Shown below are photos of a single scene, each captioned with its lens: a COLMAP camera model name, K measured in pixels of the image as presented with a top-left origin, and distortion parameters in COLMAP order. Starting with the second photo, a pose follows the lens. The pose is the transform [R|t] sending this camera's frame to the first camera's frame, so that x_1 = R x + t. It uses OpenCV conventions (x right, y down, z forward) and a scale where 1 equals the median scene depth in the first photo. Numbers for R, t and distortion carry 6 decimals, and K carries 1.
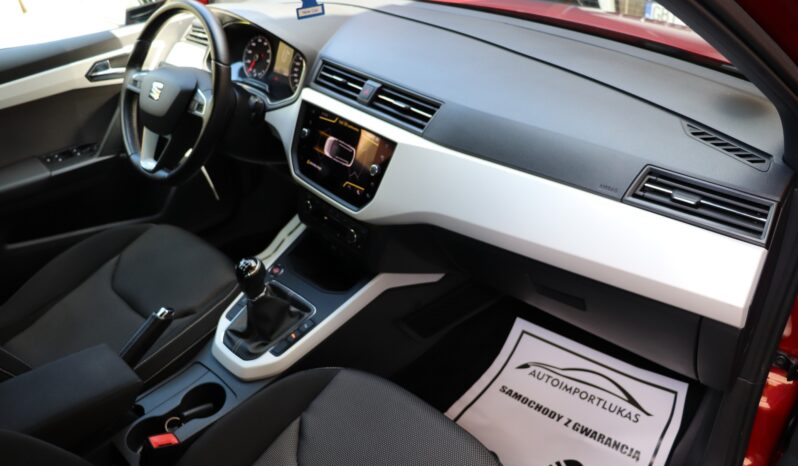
lens RADIAL K [[658.1, 0, 394.2], [0, 658.1, 235.8], [0, 0, 1]] dist [-0.162229, 0.119227]
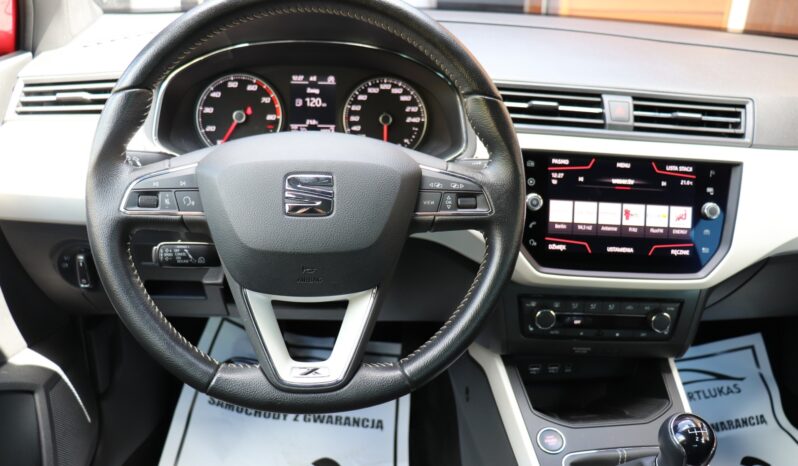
lens RADIAL K [[658.1, 0, 399.4], [0, 658.1, 225.5], [0, 0, 1]] dist [-0.162229, 0.119227]
pose [[0.629831, -0.281622, 0.723880, -0.644423], [0.350547, 0.934707, 0.058641, -0.212767], [-0.693131, 0.216820, 0.687429, 0.676881]]
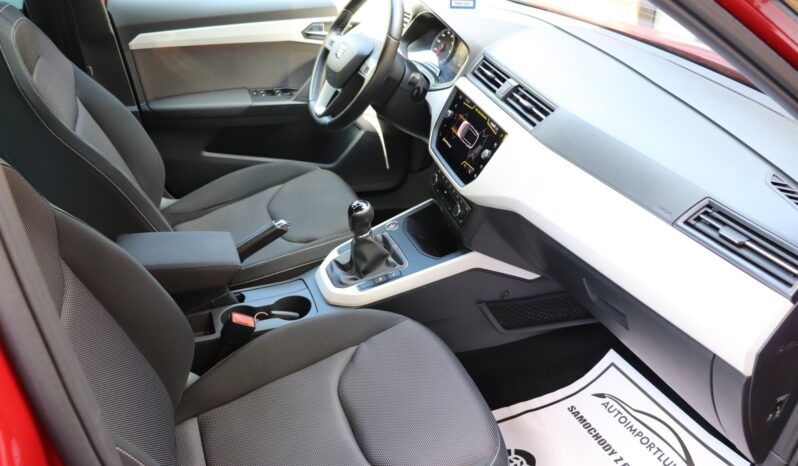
lens RADIAL K [[658.1, 0, 391.8], [0, 658.1, 232.1], [0, 0, 1]] dist [-0.162229, 0.119227]
pose [[0.902694, 0.278935, -0.327626, 0.199047], [-0.292346, 0.956273, 0.008668, 0.055043], [0.315718, 0.087955, 0.944768, -0.071773]]
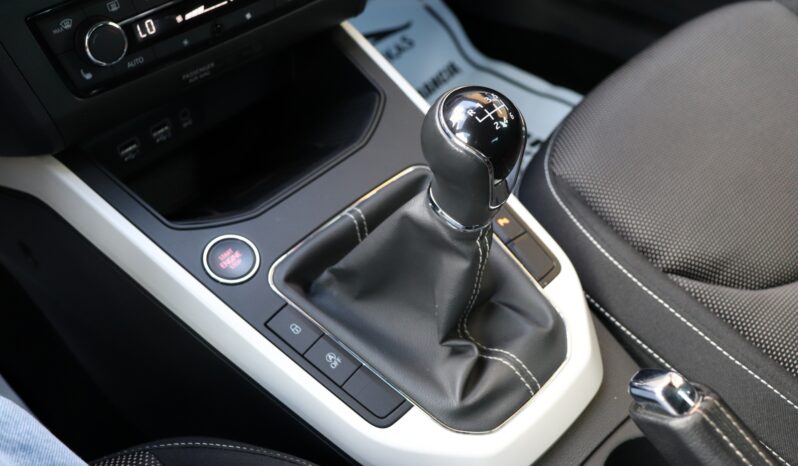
lens RADIAL K [[932.6, 0, 396.5], [0, 932.6, 231.1], [0, 0, 1]] dist [-0.019348, 0.000000]
pose [[-0.016444, -0.669879, 0.742288, -0.503162], [0.545707, 0.616056, 0.568049, -0.159110], [-0.837815, 0.414413, 0.355427, 0.802298]]
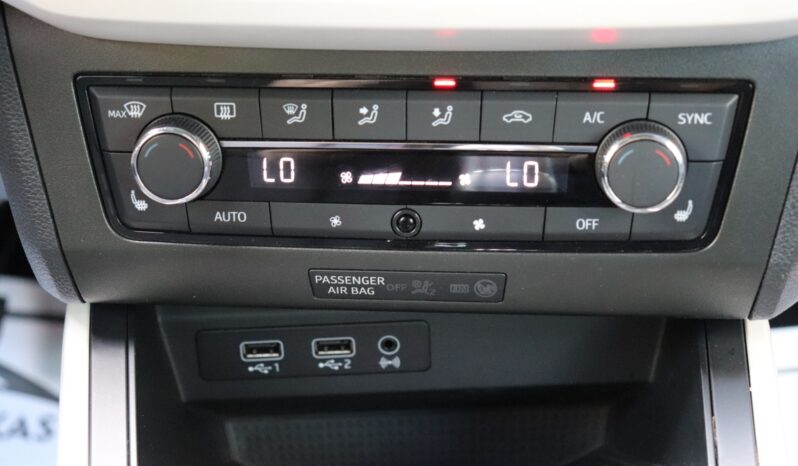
lens RADIAL K [[1543.8, 0, 392.0], [0, 1543.8, 232.1], [0, 0, 1]] dist [0.143273, 0.000000]
pose [[0.704248, -0.384780, 0.596639, -0.333228], [0.390260, 0.911846, 0.127415, -0.057862], [-0.593070, 0.143113, 0.792330, 0.689810]]
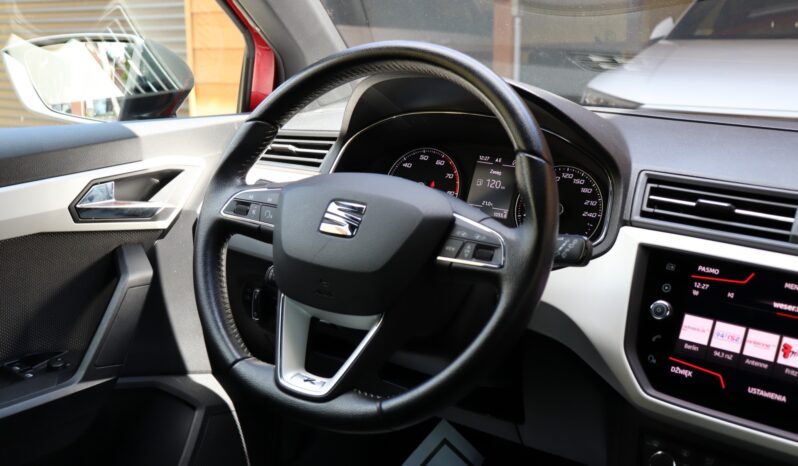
lens RADIAL K [[881.5, 0, 399.6], [0, 881.5, 232.5], [0, 0, 1]] dist [-0.016715, 0.000000]
pose [[0.970200, 0.011639, 0.242025, -0.485506], [0.065496, 0.949067, -0.308192, -0.020994], [-0.233285, 0.314860, 0.920023, 0.414946]]
